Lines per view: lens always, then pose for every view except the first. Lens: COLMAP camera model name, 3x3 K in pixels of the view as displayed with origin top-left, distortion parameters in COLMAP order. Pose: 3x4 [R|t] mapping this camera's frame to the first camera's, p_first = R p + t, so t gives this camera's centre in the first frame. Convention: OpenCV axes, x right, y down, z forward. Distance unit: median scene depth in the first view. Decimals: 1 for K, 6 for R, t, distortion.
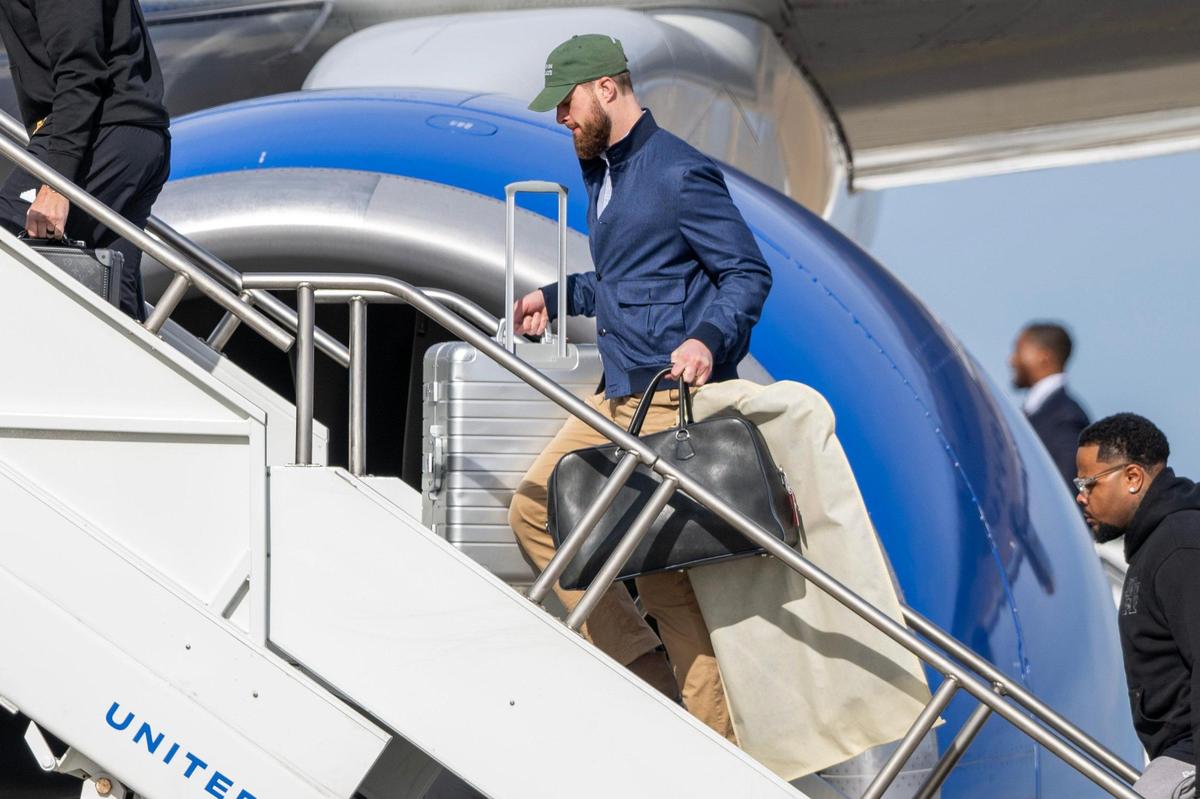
lens RADIAL K [[6480.7, 0, 604.2], [0, 6480.7, 401.0], [0, 0, 1]] dist [0.026954, 0.000000]
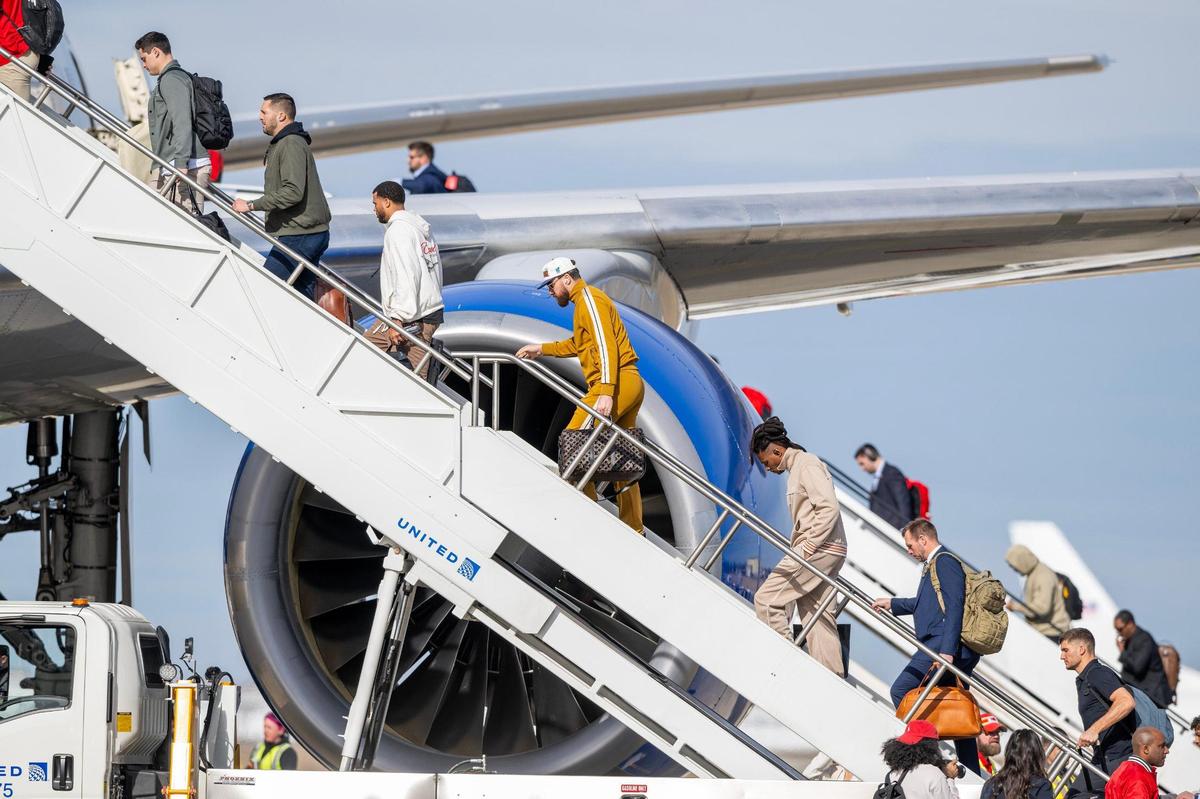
lens RADIAL K [[6480.7, 0, 589.7], [0, 6480.7, 401.4], [0, 0, 1]] dist [0.026954, 0.000000]
pose [[0.999810, 0.003145, -0.019253, 0.048878], [-0.003112, 0.999994, 0.001764, -0.004700], [0.019259, -0.001703, 0.999813, -1.576301]]
